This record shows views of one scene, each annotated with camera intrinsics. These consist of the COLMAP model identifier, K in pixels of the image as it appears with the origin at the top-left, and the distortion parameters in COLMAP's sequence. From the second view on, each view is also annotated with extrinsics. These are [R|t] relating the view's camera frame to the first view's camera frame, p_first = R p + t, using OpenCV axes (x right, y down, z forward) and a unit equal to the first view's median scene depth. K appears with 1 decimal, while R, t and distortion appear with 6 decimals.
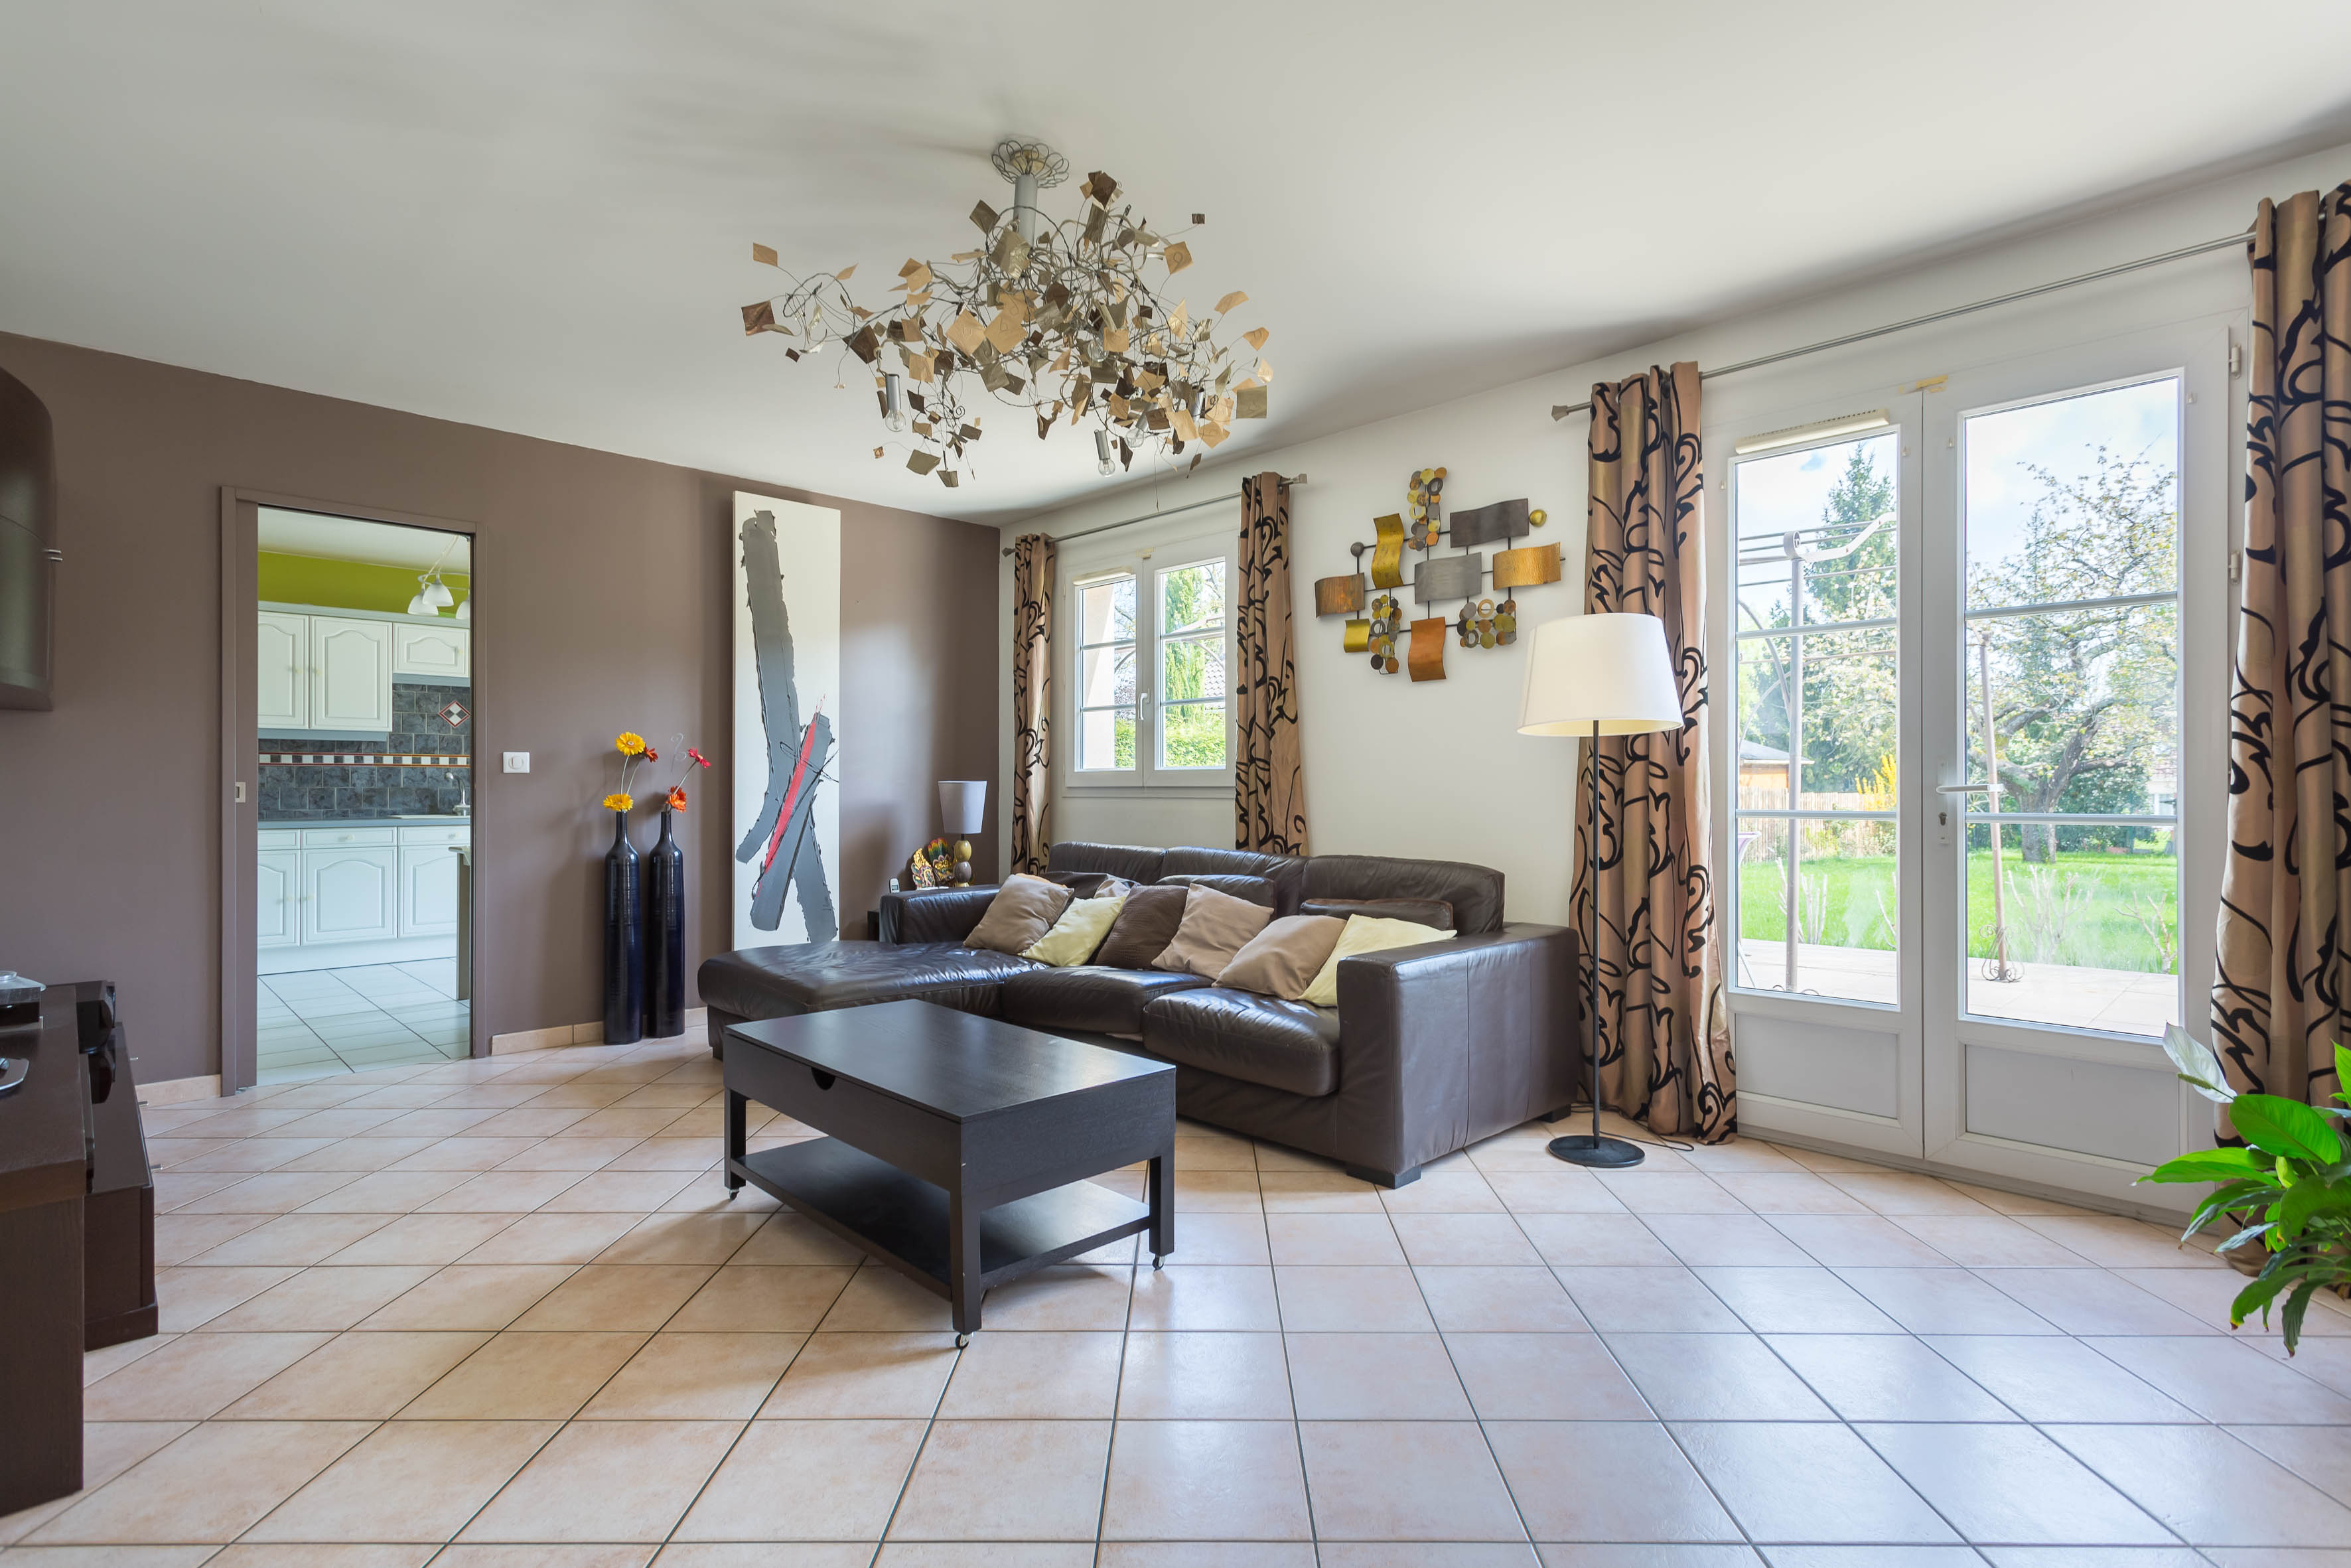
lens RADIAL K [[1123.2, 0, 1186.0], [0, 1123.2, 786.5], [0, 0, 1]] dist [0.000748, 0.000049]
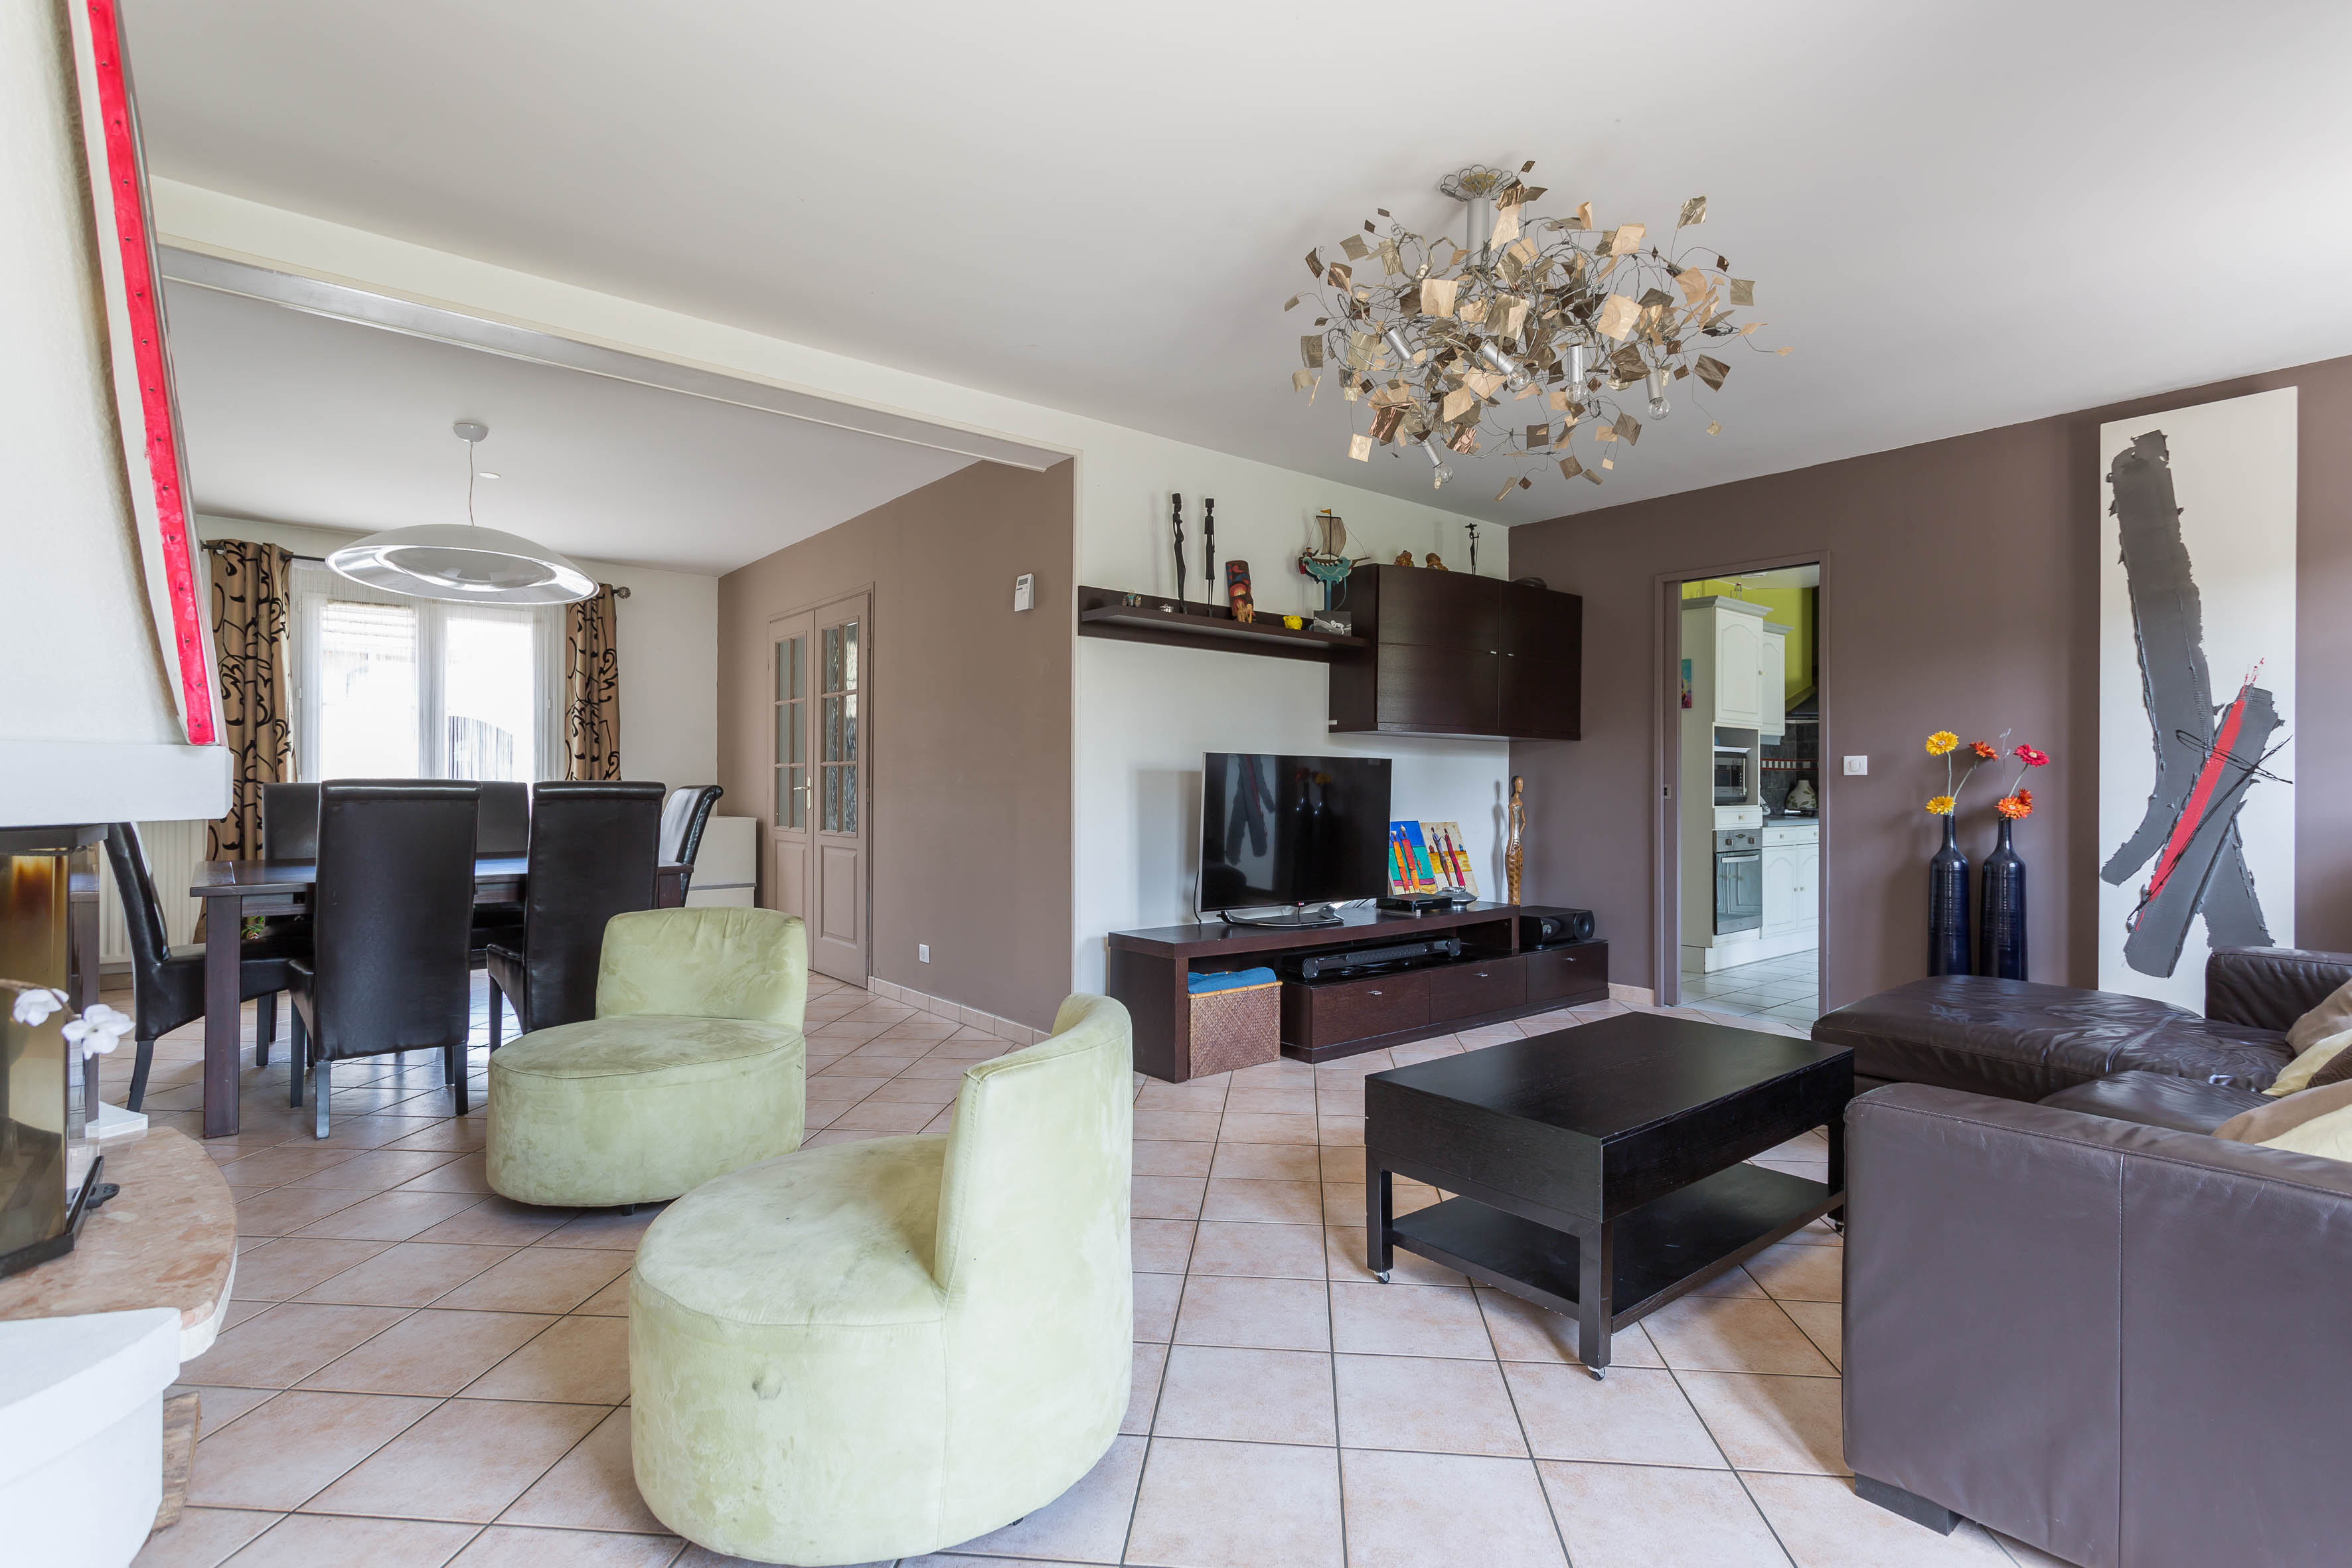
lens RADIAL K [[1123.7, 0, 1189.3], [0, 1123.7, 785.8], [0, 0, 1]] dist [0.000748, 0.000049]
pose [[-0.096976, 0.002973, -0.995282, 0.526407], [0.001046, 0.999995, 0.002885, -0.005911], [0.995286, -0.000761, -0.096978, 0.473605]]
